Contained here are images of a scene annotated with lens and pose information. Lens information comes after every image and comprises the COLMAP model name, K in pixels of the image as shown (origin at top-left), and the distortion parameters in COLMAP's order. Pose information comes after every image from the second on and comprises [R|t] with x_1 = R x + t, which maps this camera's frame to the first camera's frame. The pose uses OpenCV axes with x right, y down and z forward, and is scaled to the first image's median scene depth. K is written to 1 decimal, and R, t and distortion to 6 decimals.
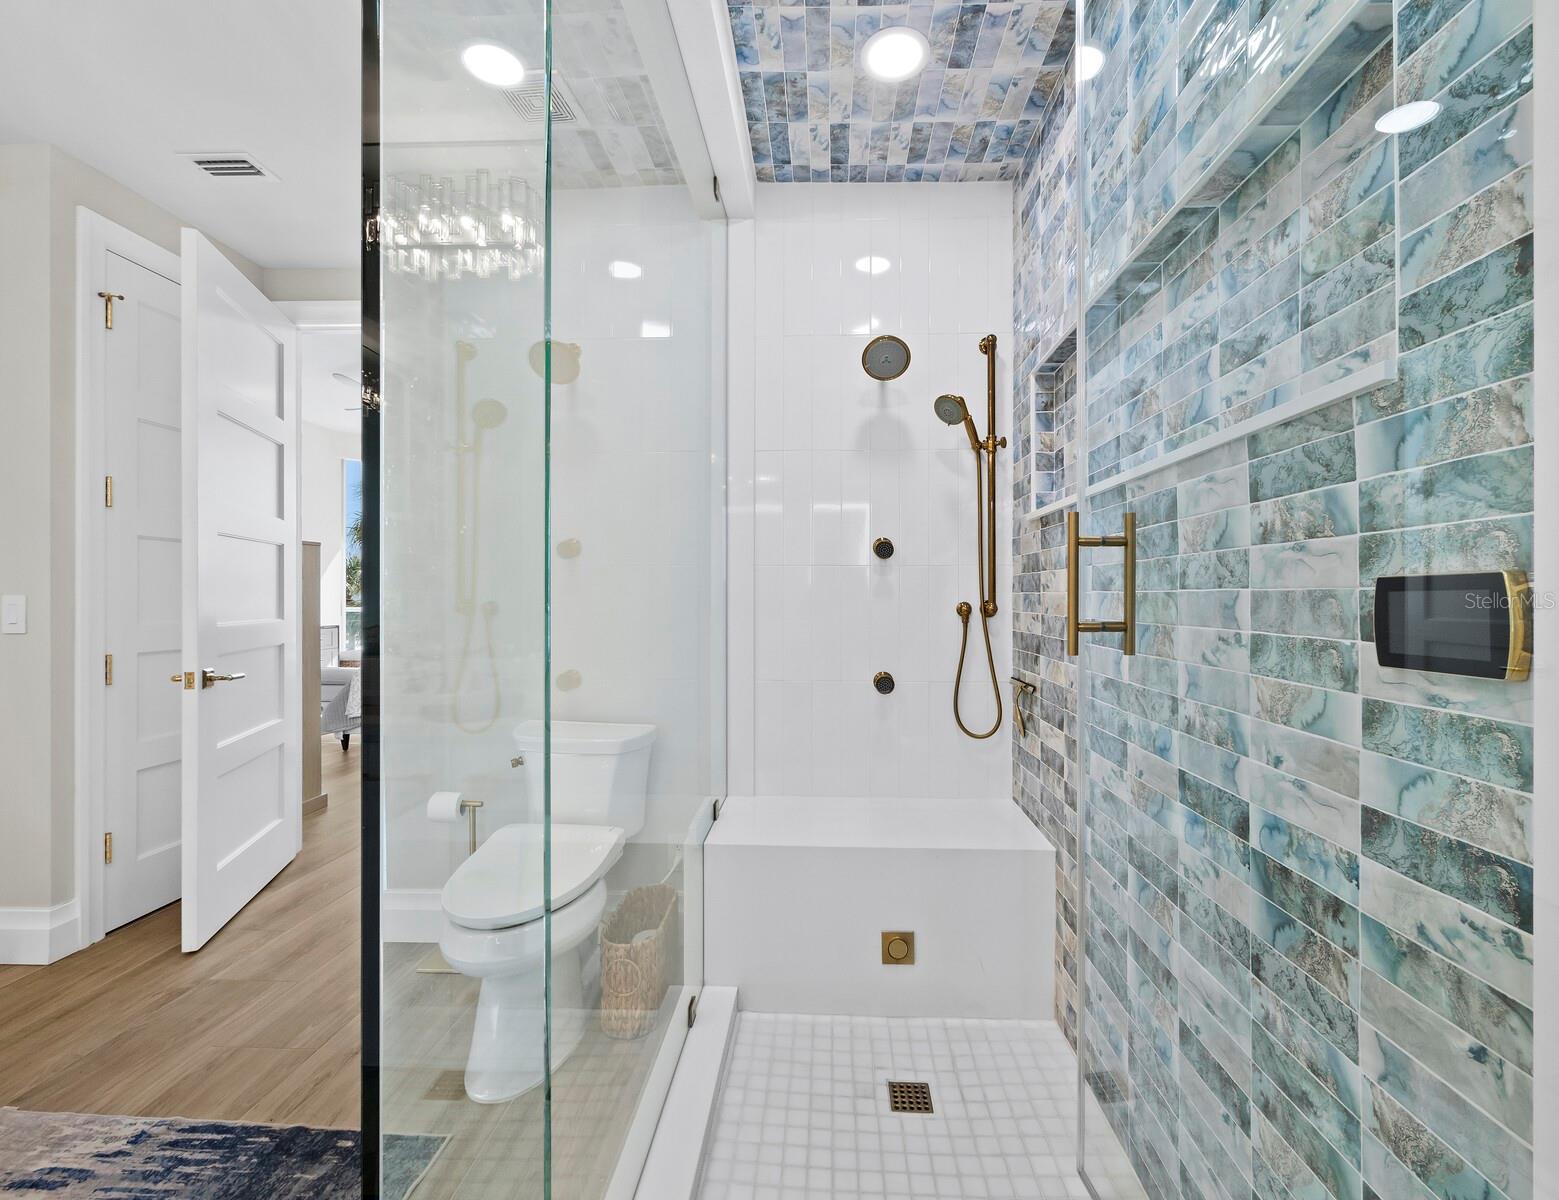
lens RADIAL K [[671.9, 0, 807.2], [0, 671.9, 597.1], [0, 0, 1]] dist [-0.000779, -0.000122]
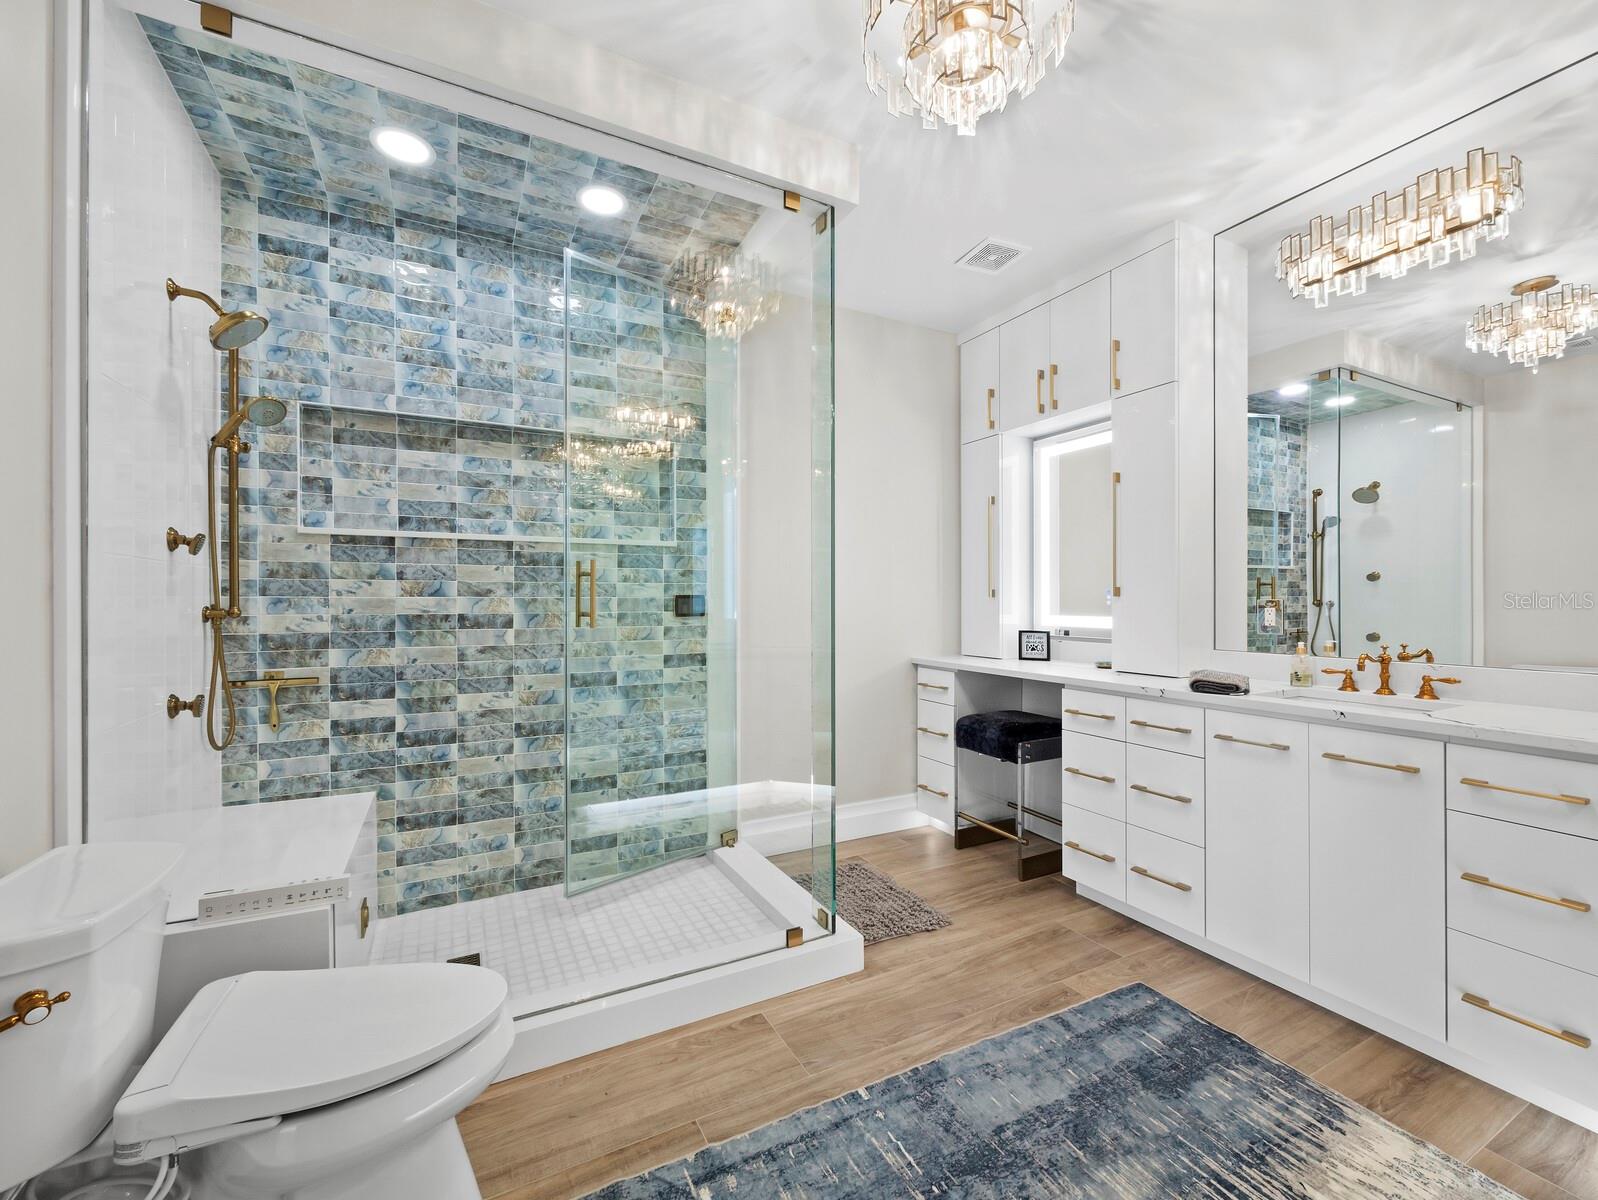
lens RADIAL K [[670.8, 0, 798.0], [0, 670.8, 613.0], [0, 0, 1]] dist [-0.000178, 0.000090]
pose [[-0.492354, -0.019682, 0.870173, -2.548653], [0.000260, 0.999741, 0.022760, -0.011836], [-0.870395, 0.011432, -0.492221, 1.983901]]
